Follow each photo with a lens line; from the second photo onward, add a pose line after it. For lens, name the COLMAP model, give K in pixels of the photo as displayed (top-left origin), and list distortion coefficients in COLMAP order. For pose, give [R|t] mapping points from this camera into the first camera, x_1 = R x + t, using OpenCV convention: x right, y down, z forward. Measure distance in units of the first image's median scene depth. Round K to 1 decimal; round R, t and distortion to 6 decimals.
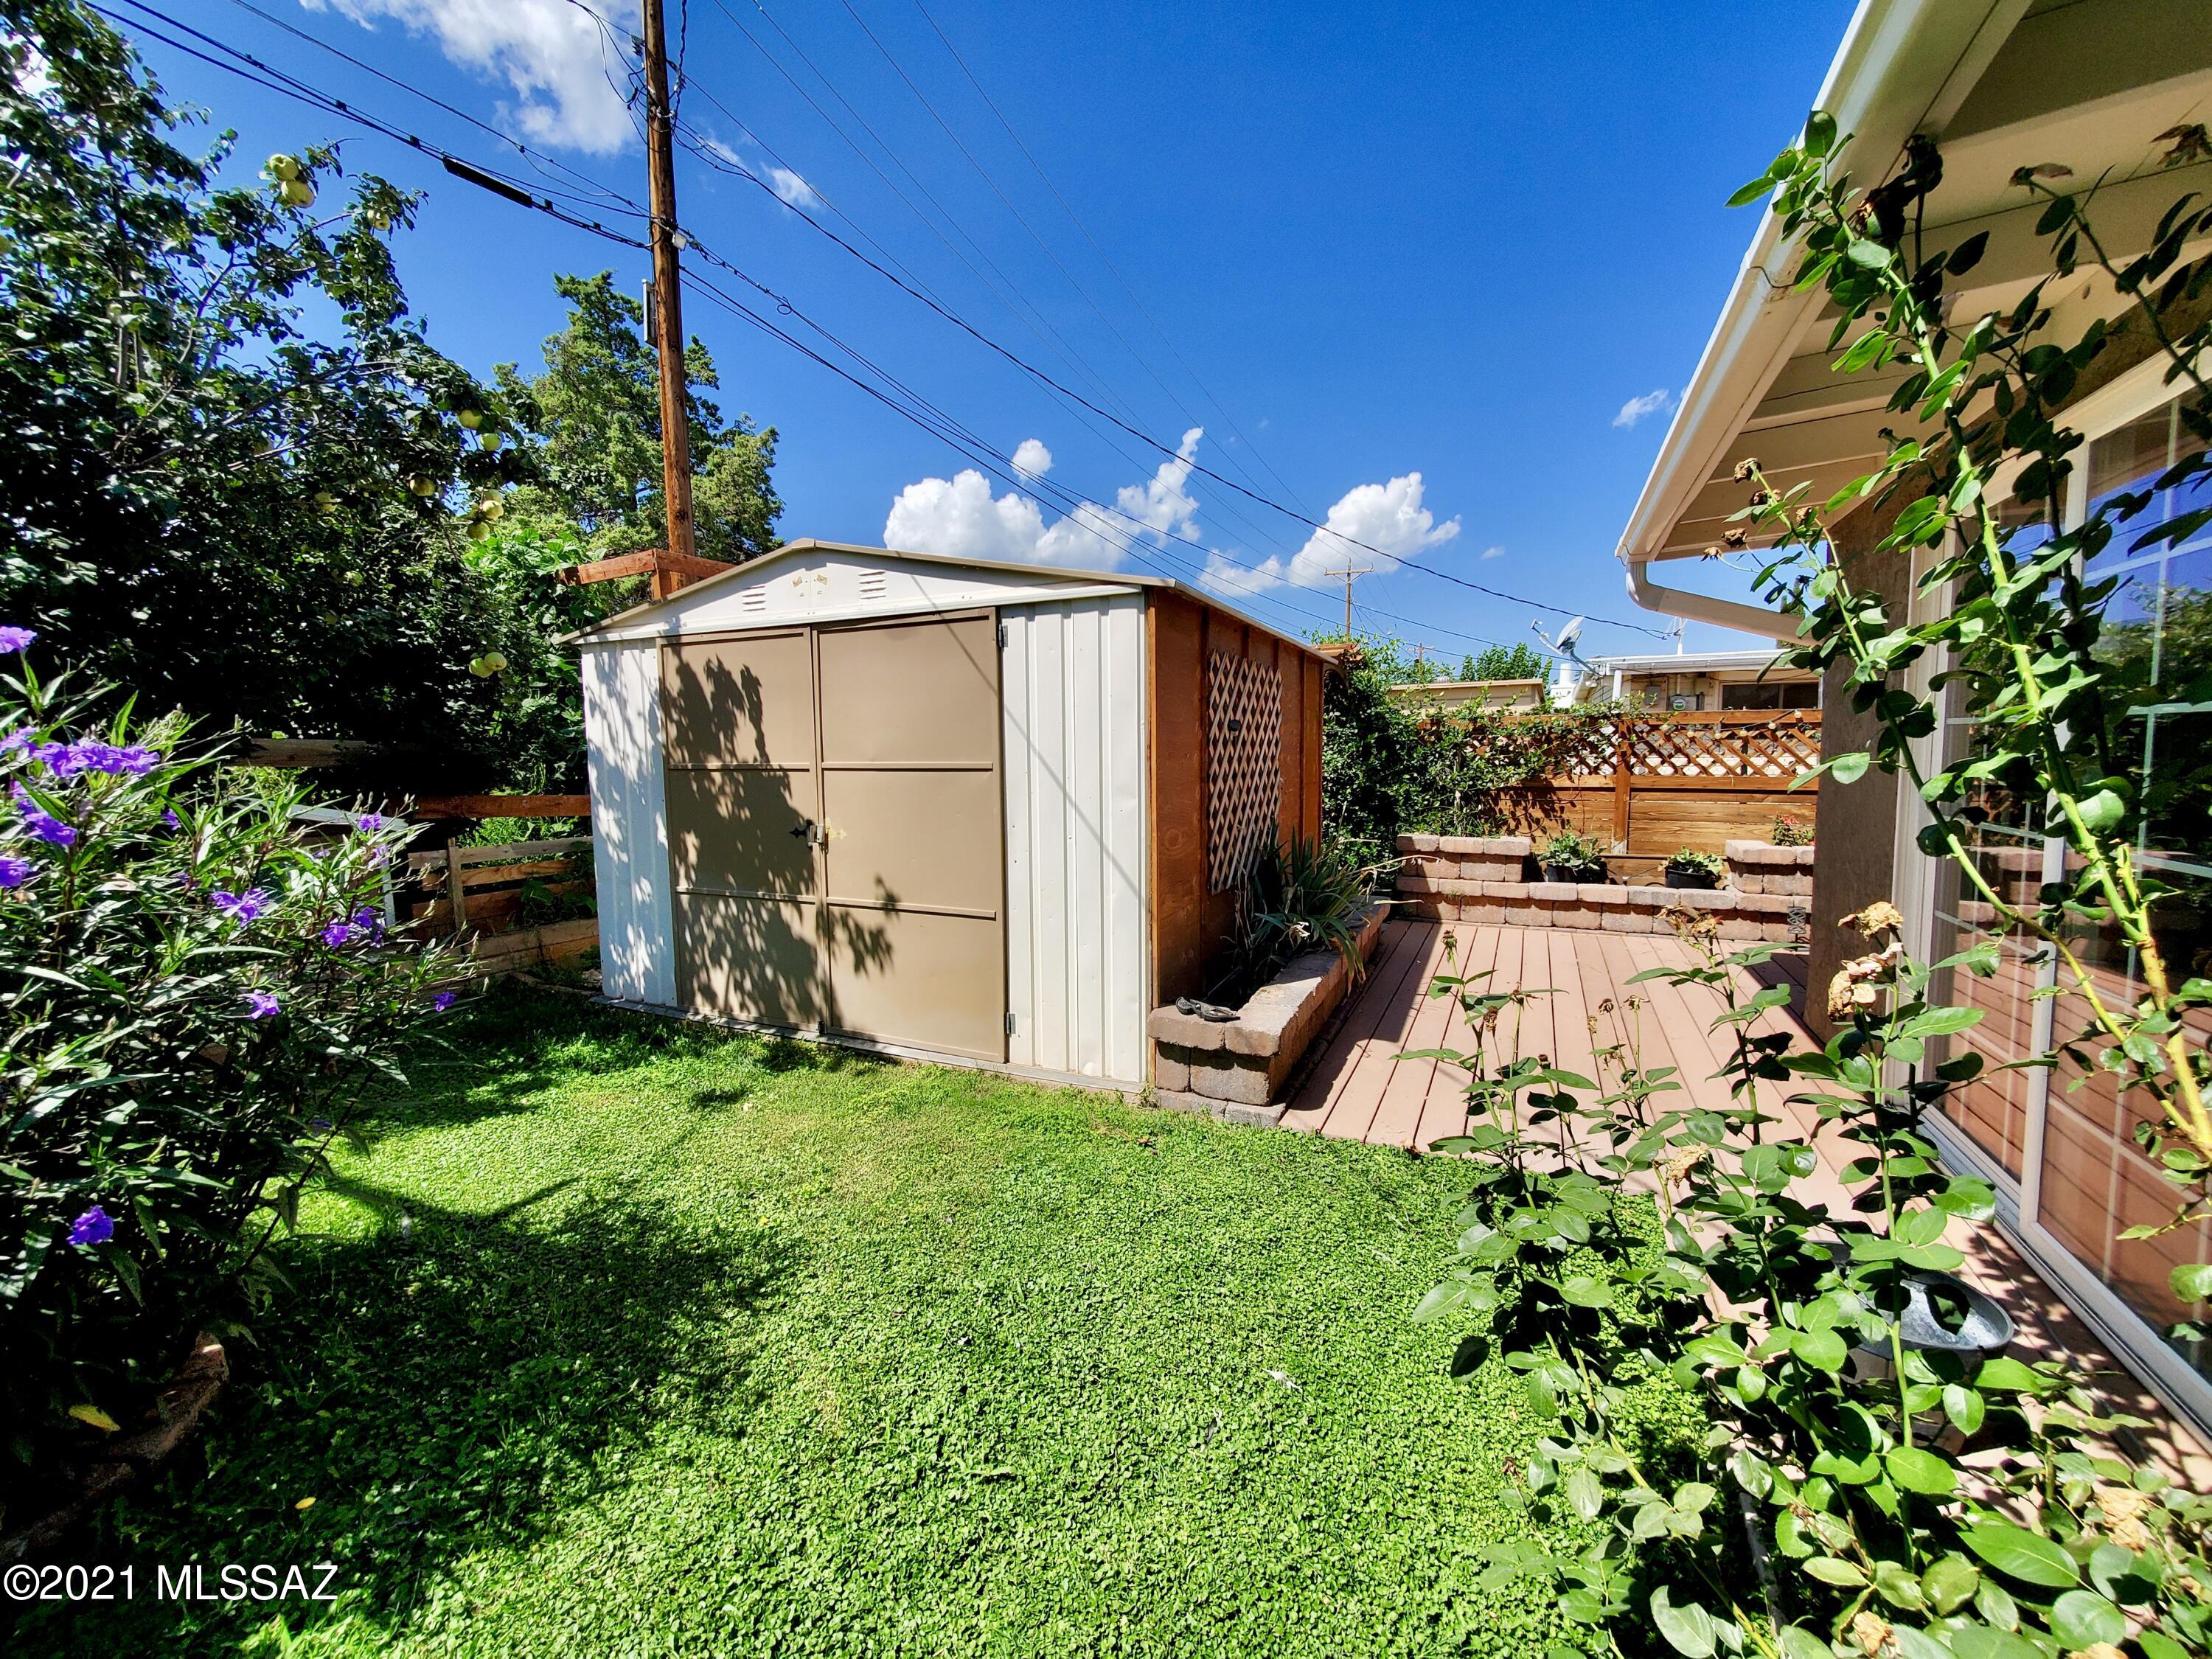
lens RADIAL K [[873.3, 0, 1094.6], [0, 873.3, 832.4], [0, 0, 1]] dist [0.016103, 0.000255]
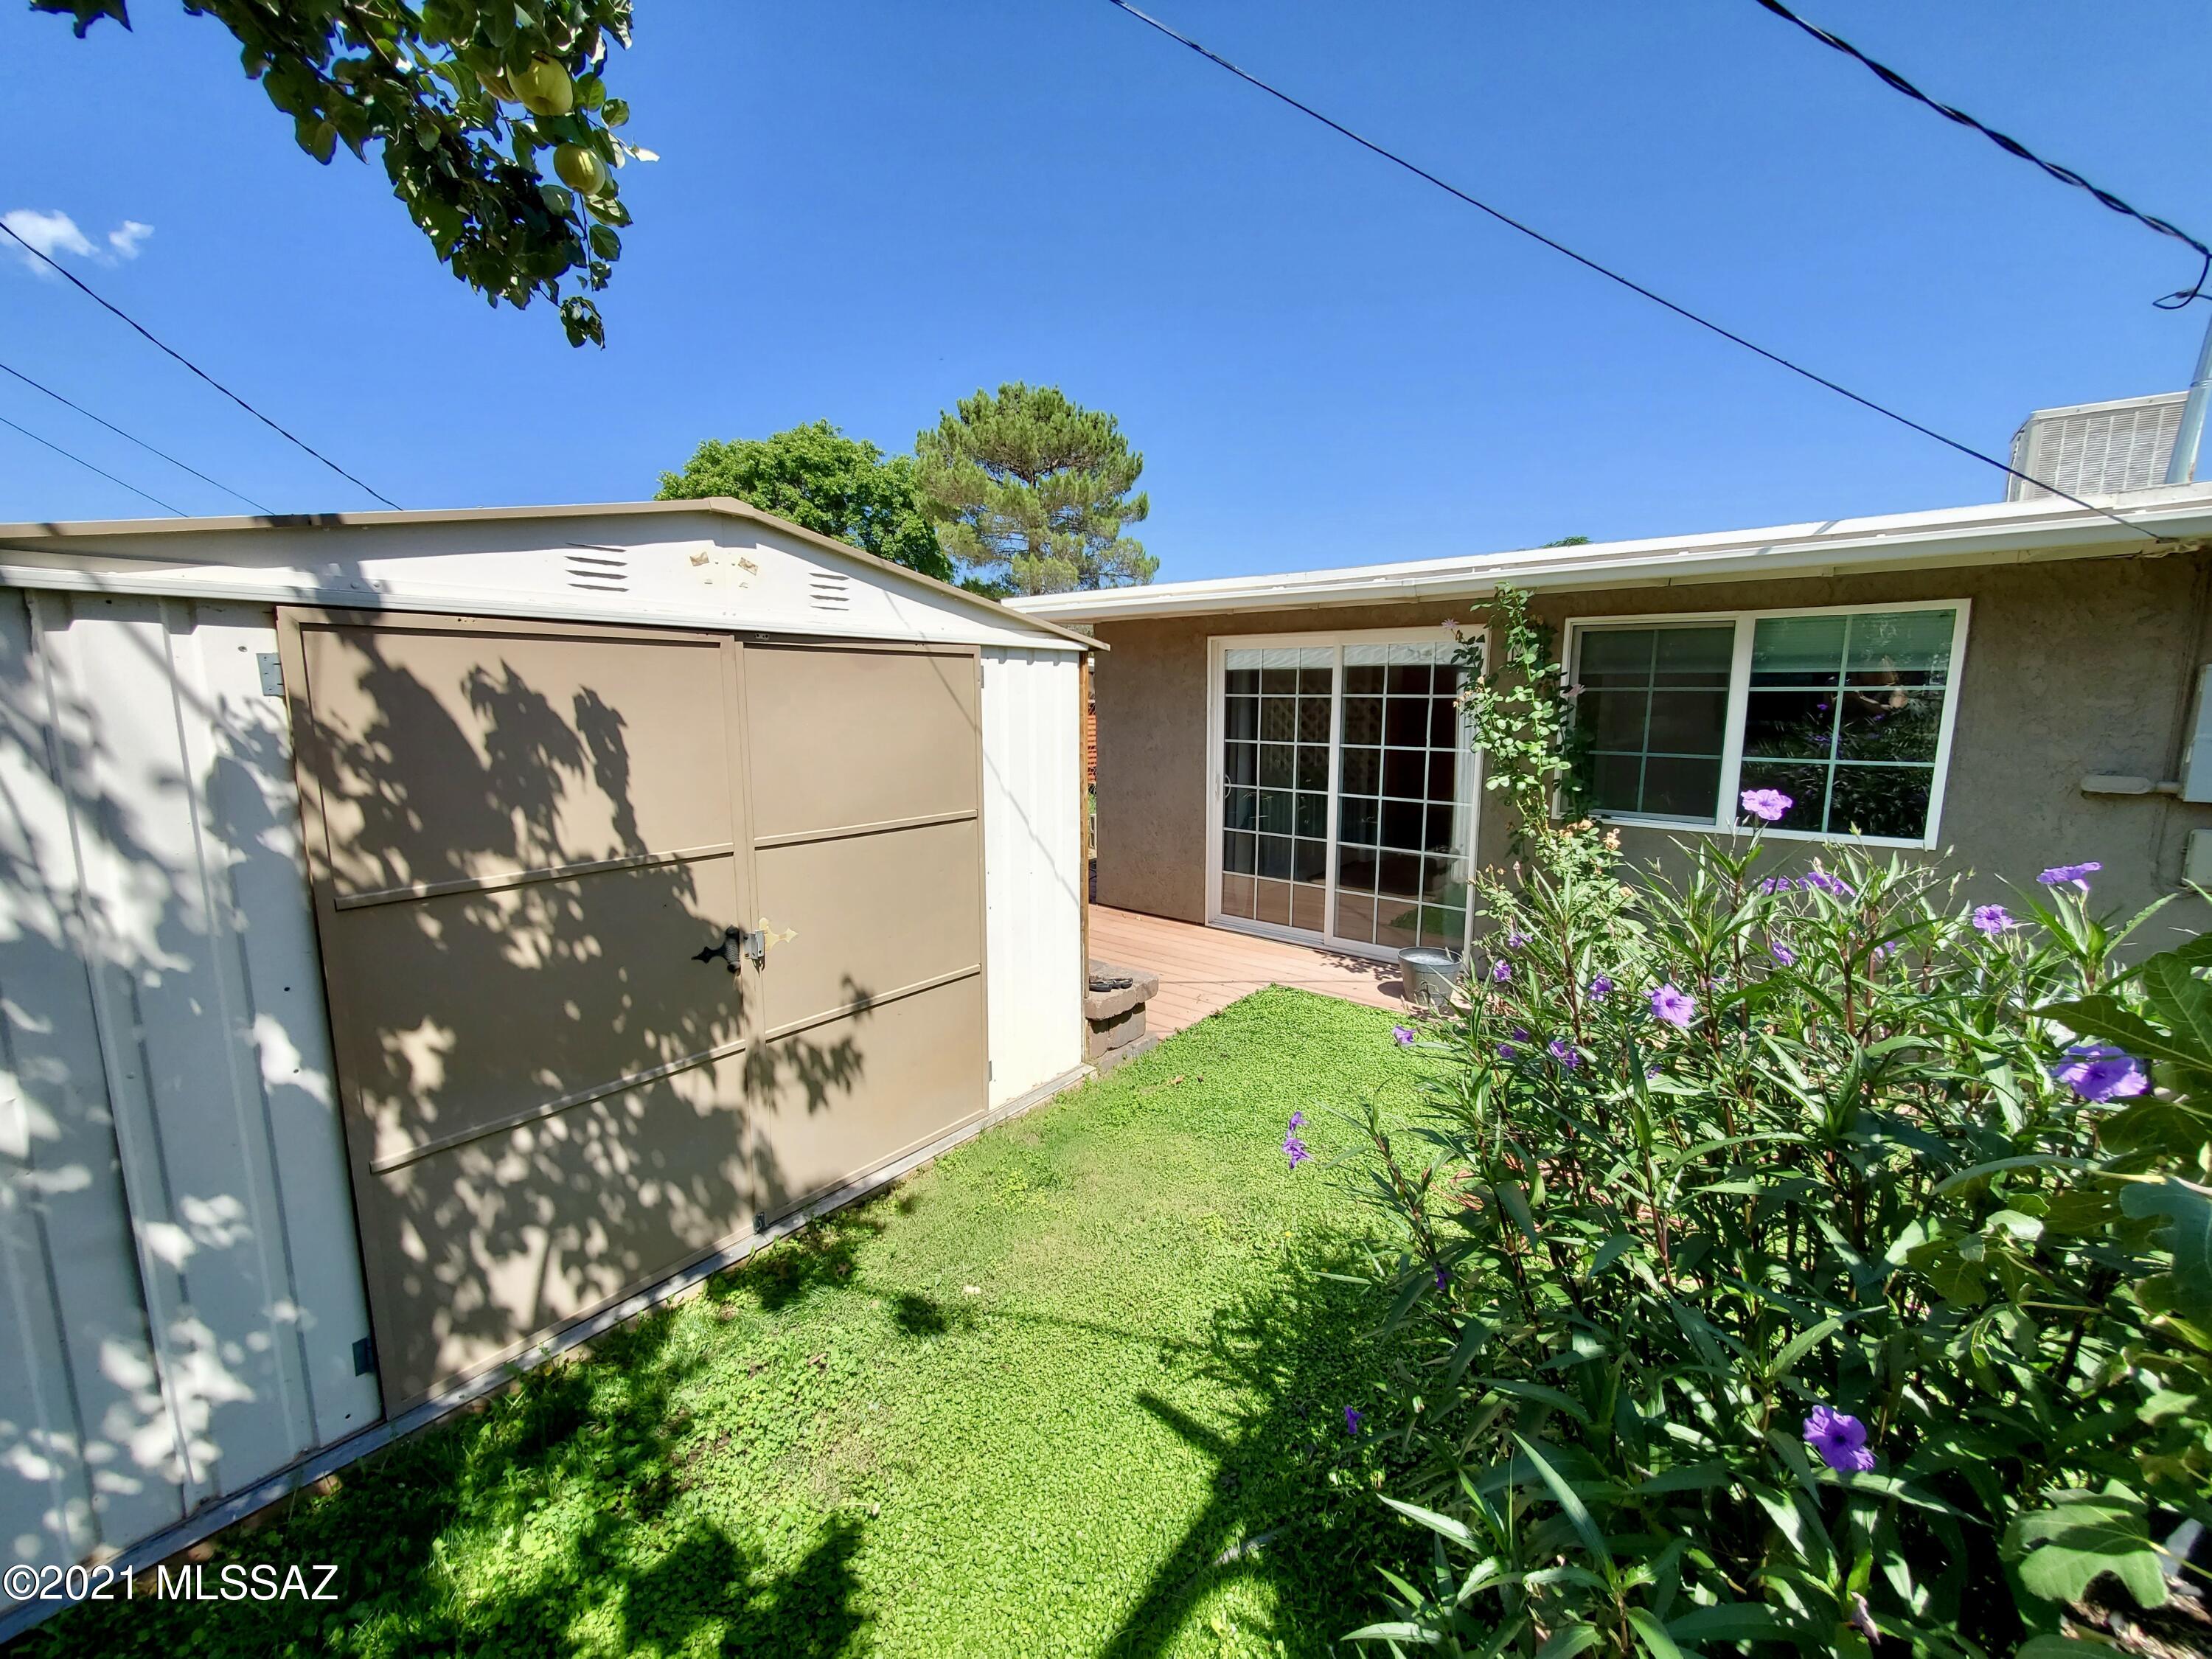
lens RADIAL K [[873.3, 0, 1094.6], [0, 873.3, 832.4], [0, 0, 1]] dist [0.016103, 0.000255]
pose [[0.234873, -0.132908, 0.962897, -0.860887], [0.076657, 0.990055, 0.117958, -0.138339], [-0.968999, 0.046108, 0.242726, 0.548121]]
